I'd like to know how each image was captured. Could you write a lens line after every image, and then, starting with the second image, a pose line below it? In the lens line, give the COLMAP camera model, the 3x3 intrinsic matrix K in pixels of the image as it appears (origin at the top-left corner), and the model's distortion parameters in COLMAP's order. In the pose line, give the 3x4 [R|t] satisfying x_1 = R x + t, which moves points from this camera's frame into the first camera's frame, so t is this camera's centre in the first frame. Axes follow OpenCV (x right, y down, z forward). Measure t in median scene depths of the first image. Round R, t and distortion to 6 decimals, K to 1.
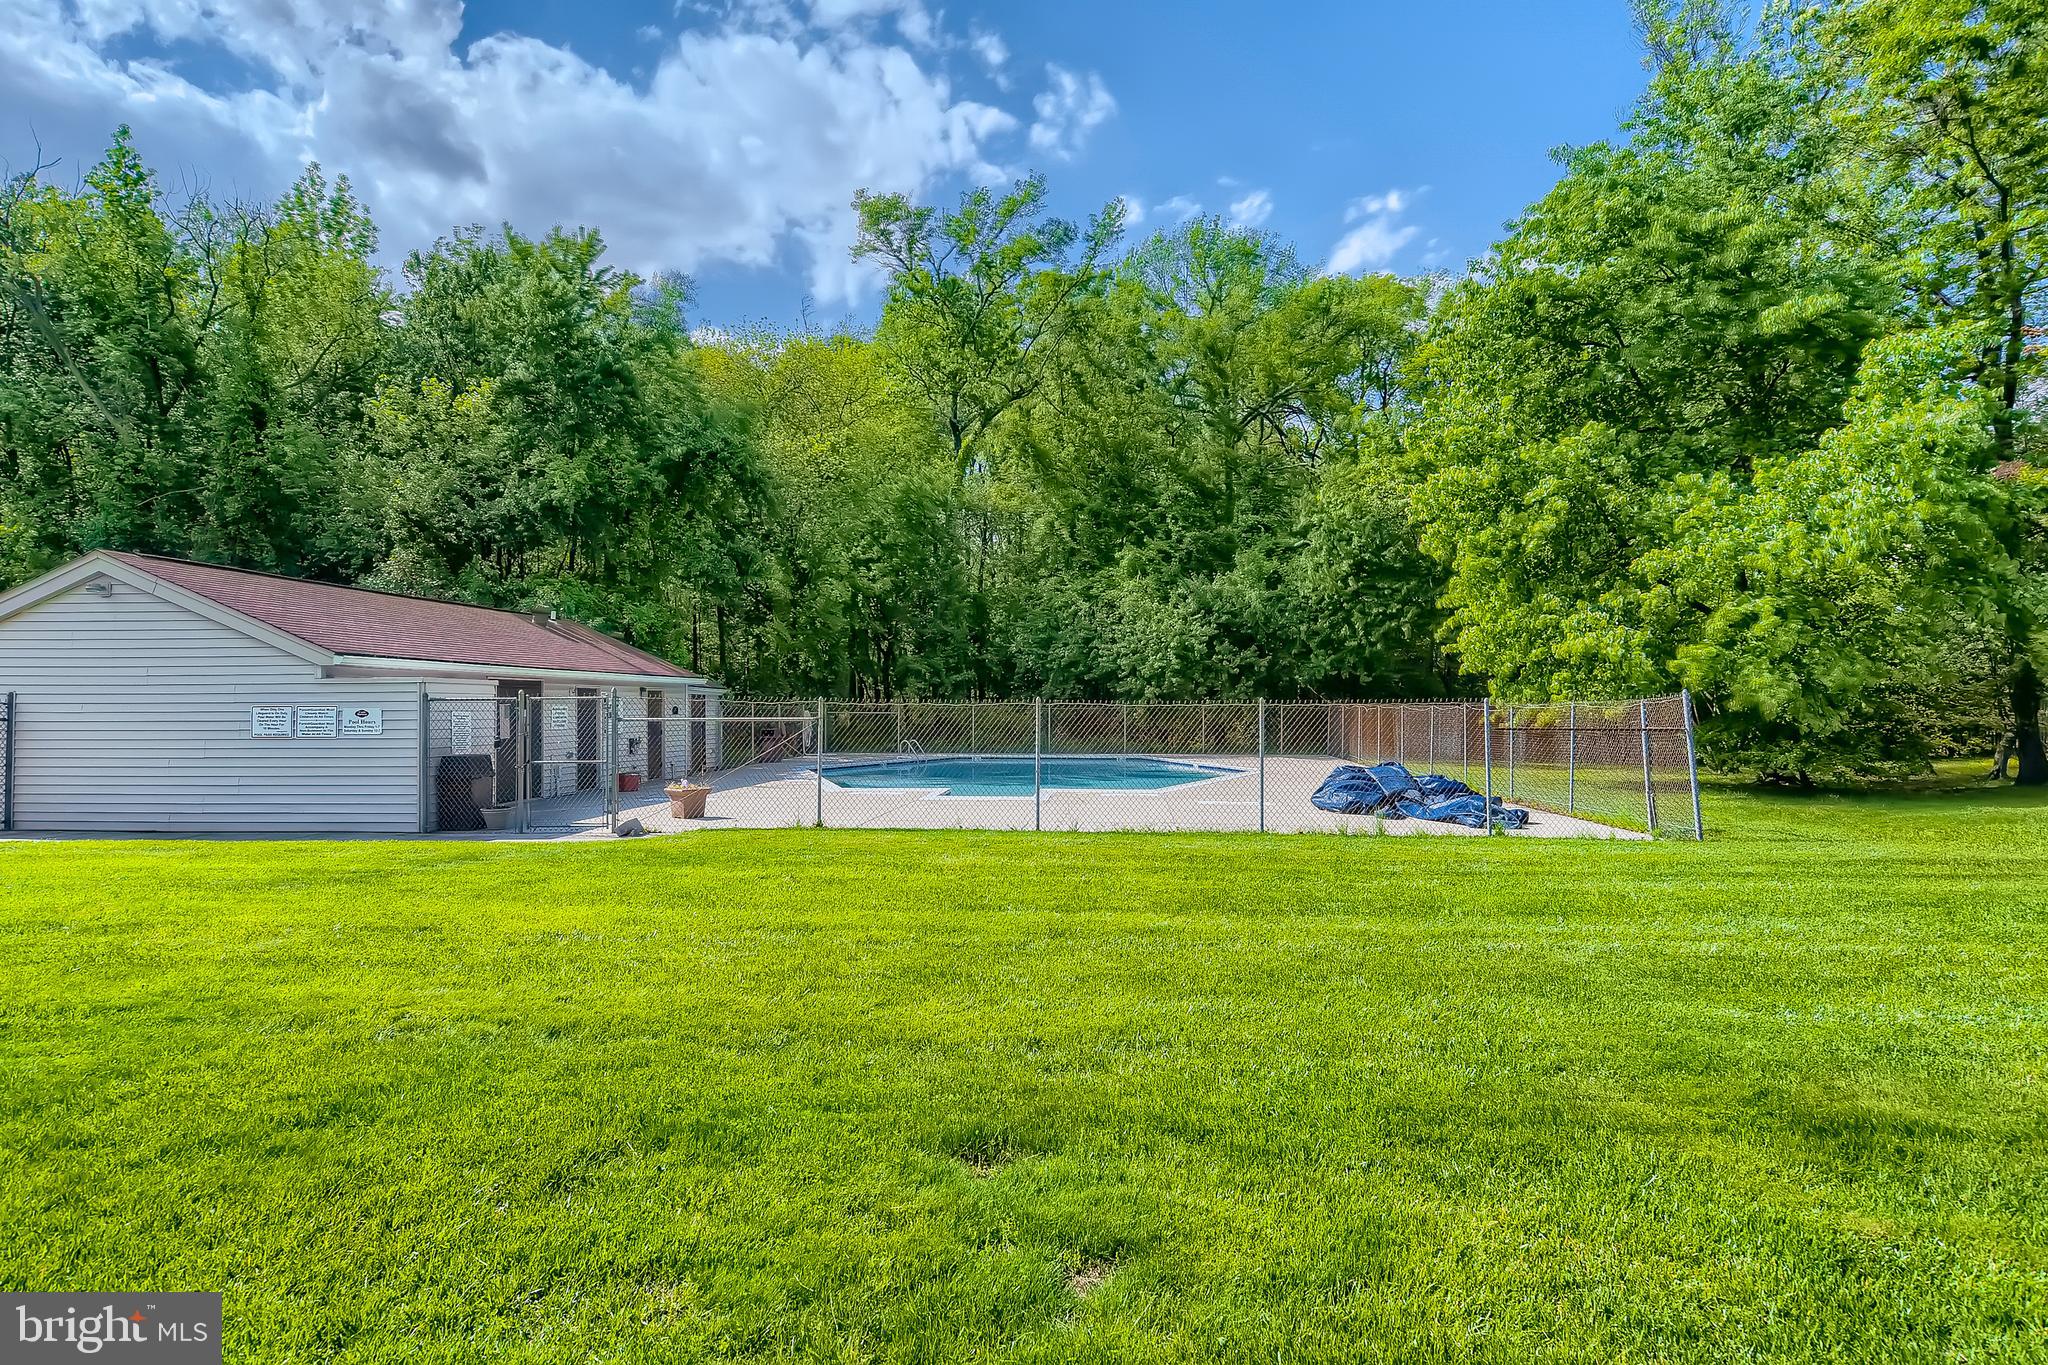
lens RADIAL K [[1187.0, 0, 1024.0], [0, 1187.0, 682.5], [0, 0, 1]] dist [0.001325, 0.000210]
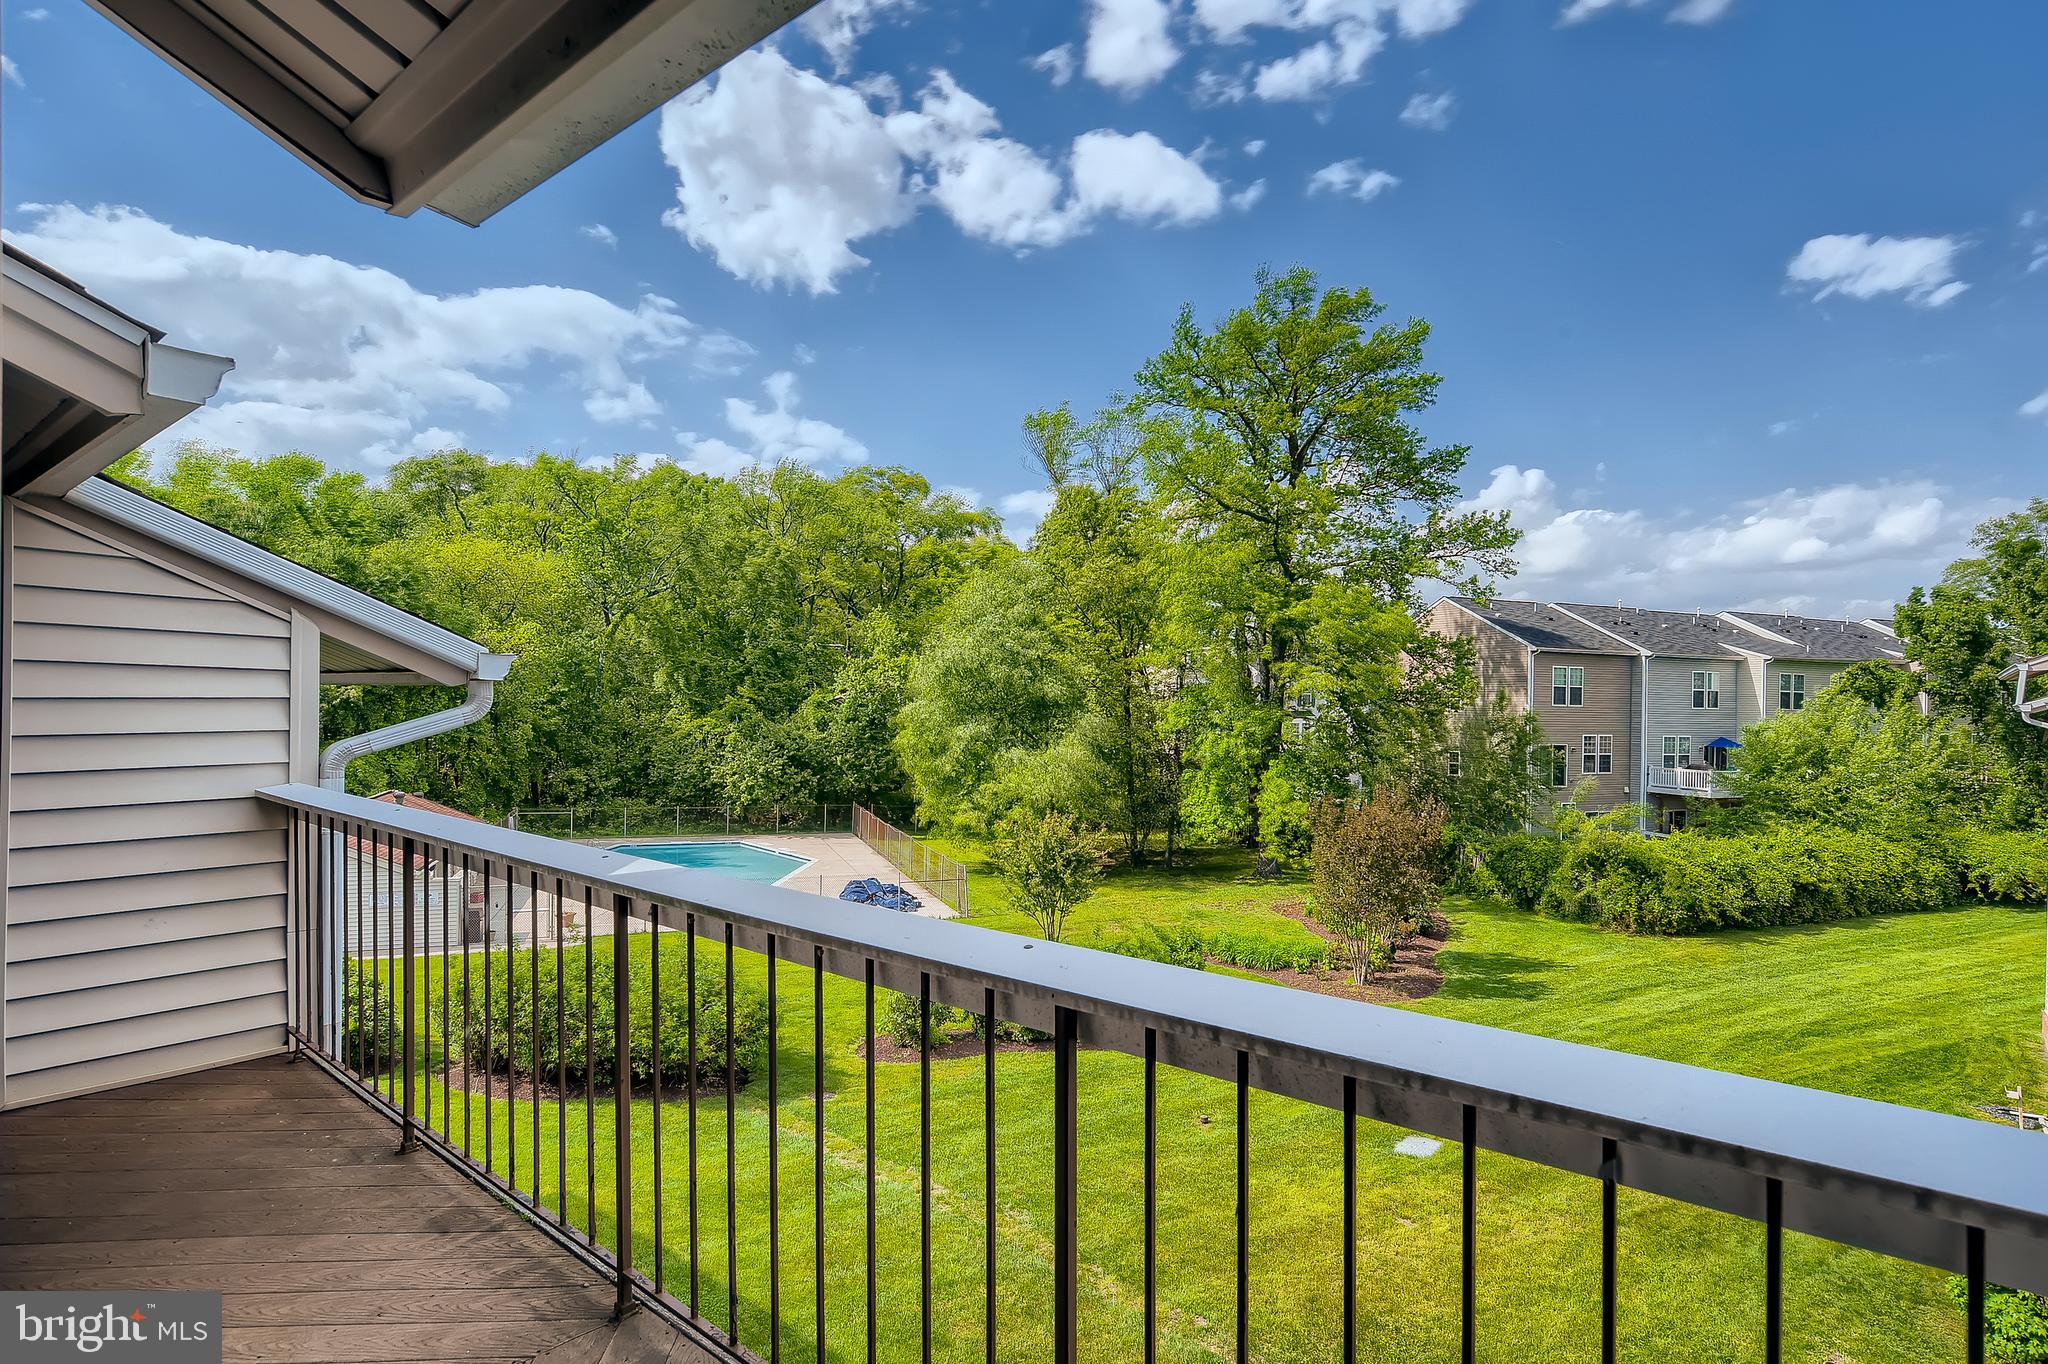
lens RADIAL K [[1046.0, 0, 1008.9], [0, 1046.0, 740.7], [0, 0, 1]] dist [-0.002735, -0.000490]
pose [[0.926105, -0.003161, 0.377252, -0.100214], [-0.011528, 0.999261, 0.036670, -0.130784], [-0.377089, -0.038309, 0.925384, -0.459618]]
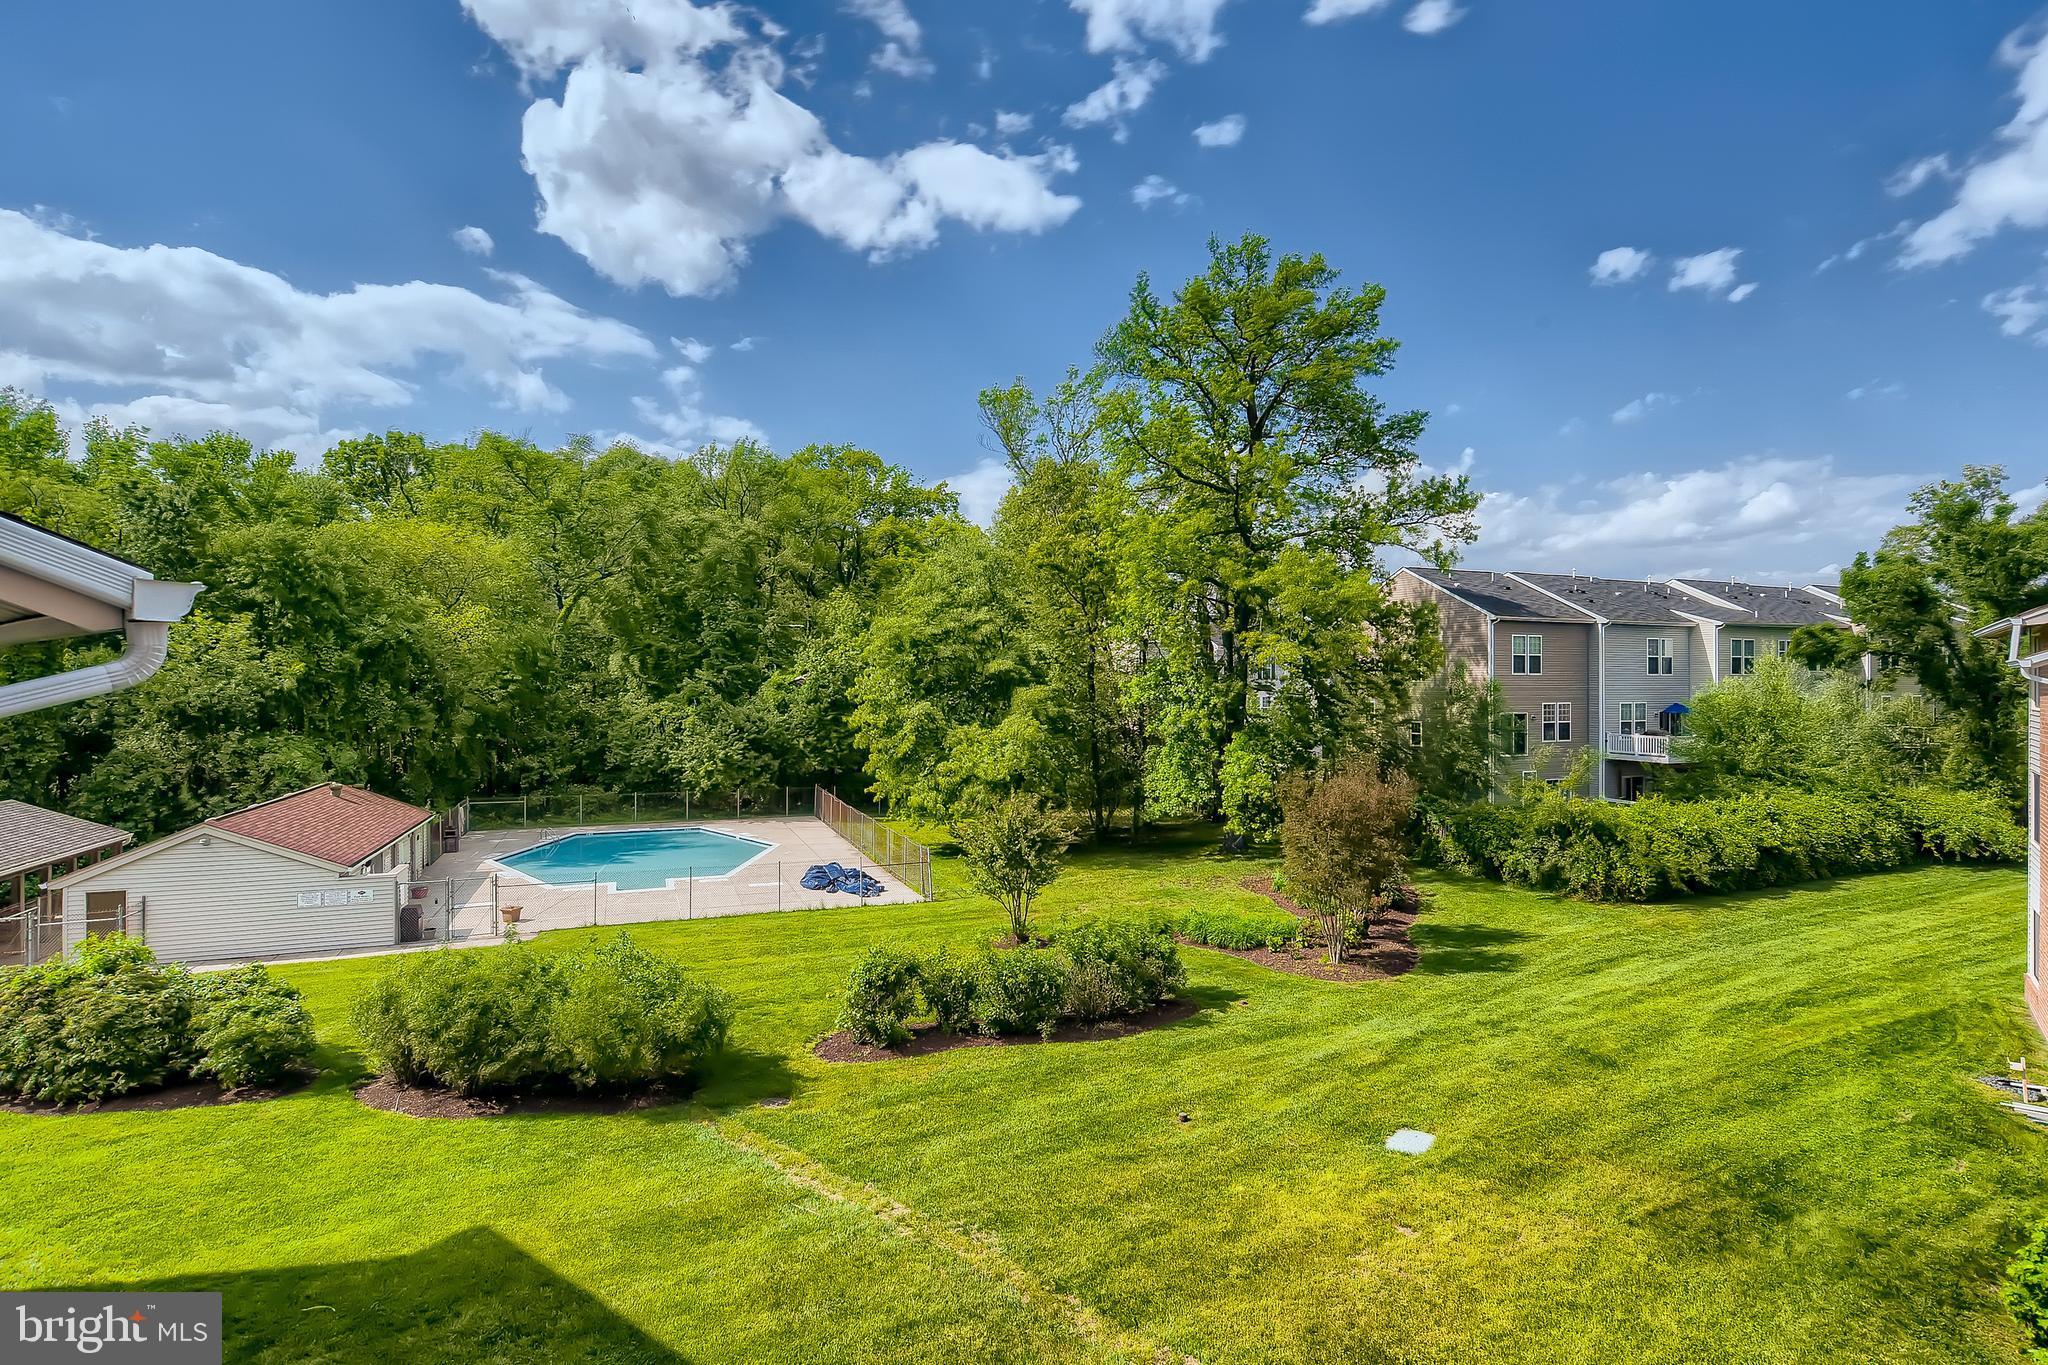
lens RADIAL K [[1043.3, 0, 1013.2], [0, 1043.3, 672.9], [0, 0, 1]] dist [0.002566, 0.000363]
pose [[0.910423, -0.001359, 0.413677, -0.096743], [0.005045, 0.999957, -0.007818, -0.130203], [-0.413648, 0.009204, 0.910390, -0.452403]]
